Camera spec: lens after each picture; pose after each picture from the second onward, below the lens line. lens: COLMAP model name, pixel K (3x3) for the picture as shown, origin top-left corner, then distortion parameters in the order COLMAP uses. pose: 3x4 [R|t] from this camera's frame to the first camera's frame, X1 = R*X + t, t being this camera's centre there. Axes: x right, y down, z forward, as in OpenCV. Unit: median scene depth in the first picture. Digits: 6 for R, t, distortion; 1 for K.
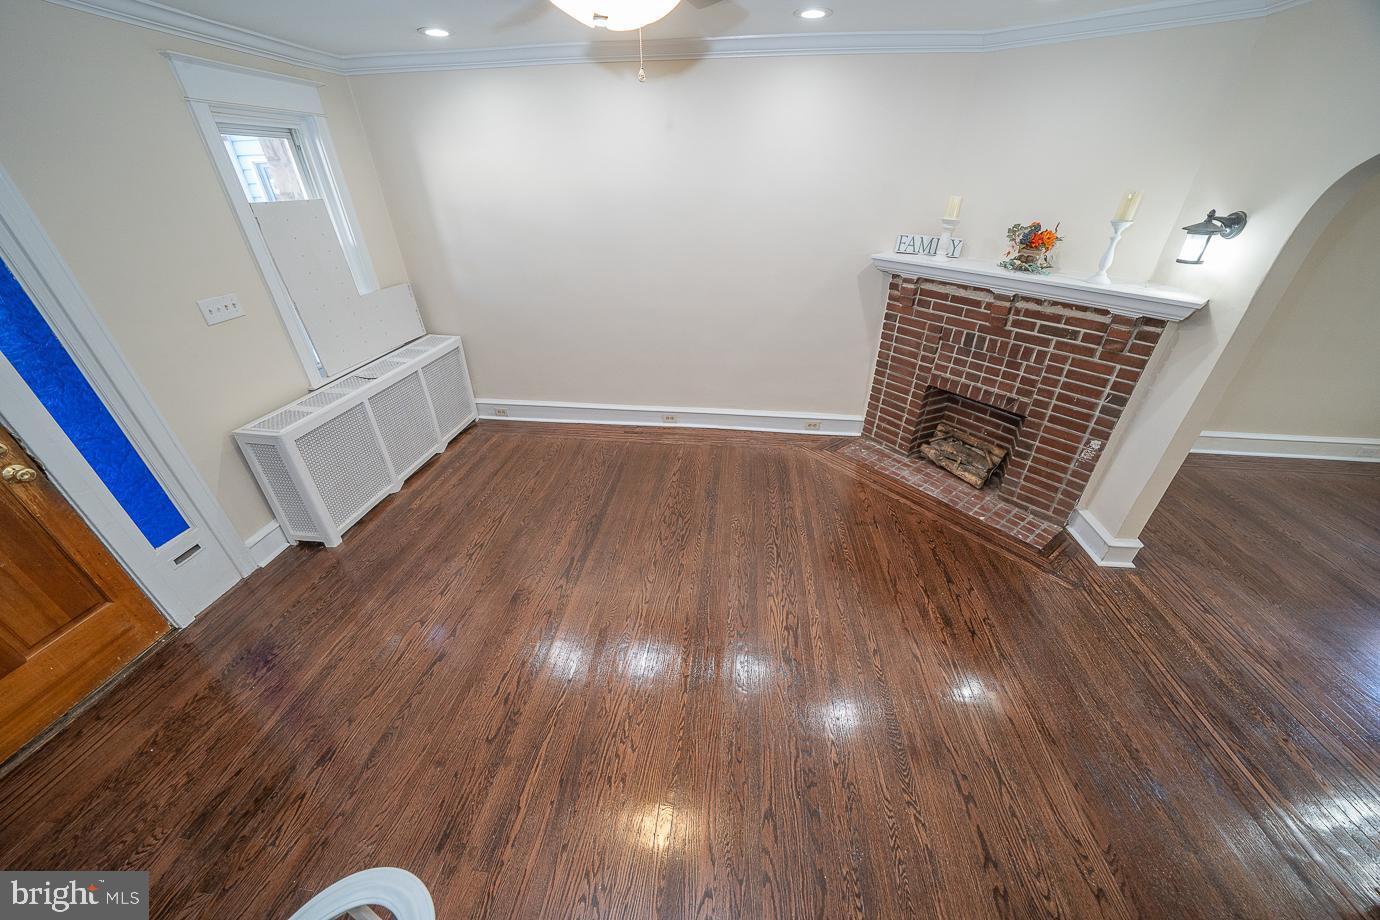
lens RADIAL K [[475.8, 0, 692.4], [0, 475.8, 461.1], [0, 0, 1]] dist [-0.025808, 0.002277]
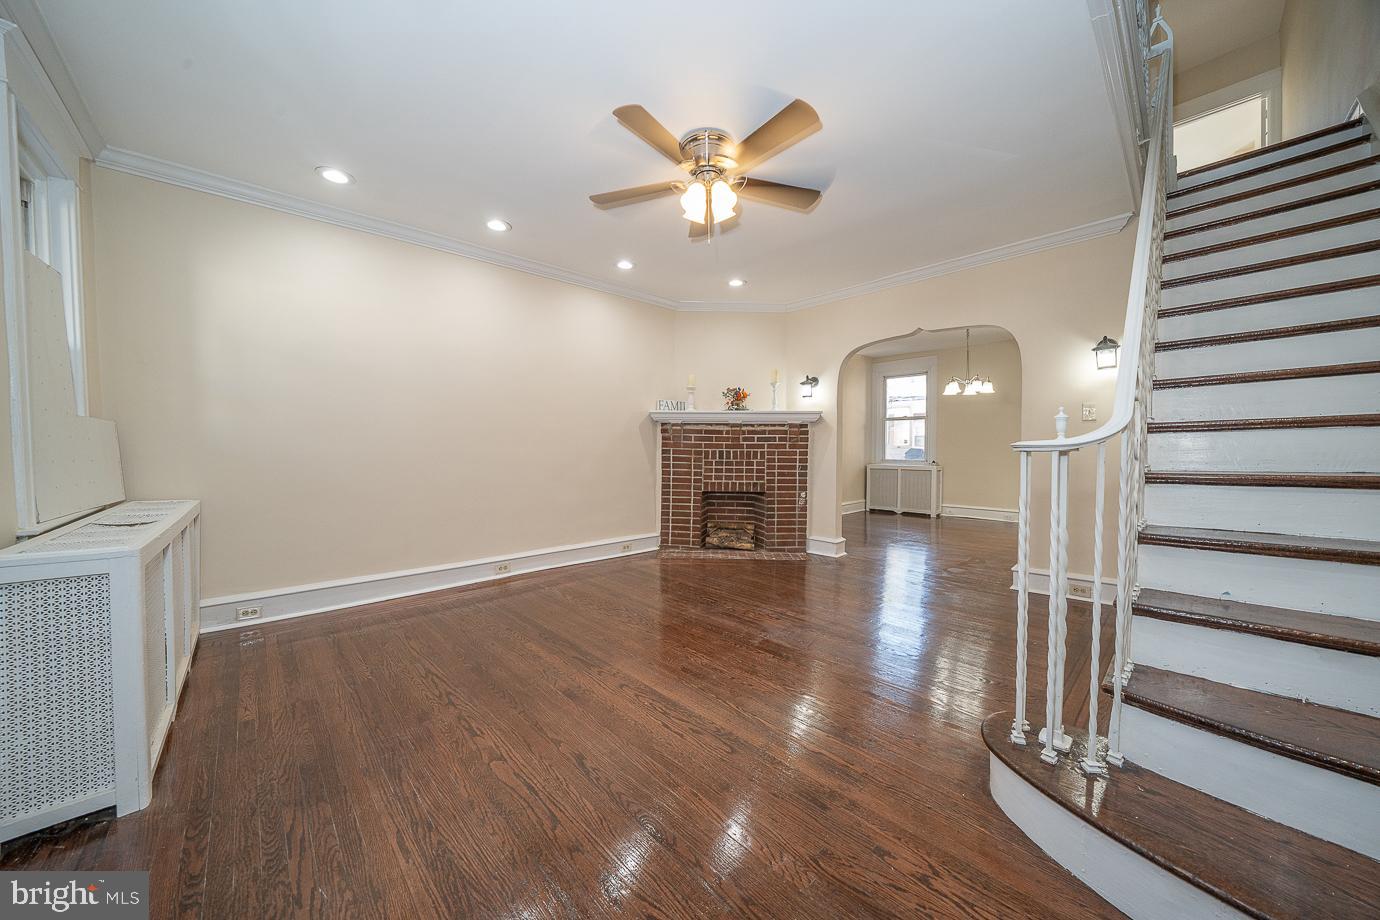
lens RADIAL K [[475.8, 0, 692.4], [0, 475.8, 461.1], [0, 0, 1]] dist [-0.025808, 0.002277]
pose [[0.645130, -0.015517, 0.763915, -0.729319], [0.392917, 0.864206, -0.314266, 0.236563], [-0.655304, 0.502898, 0.563622, 0.175483]]
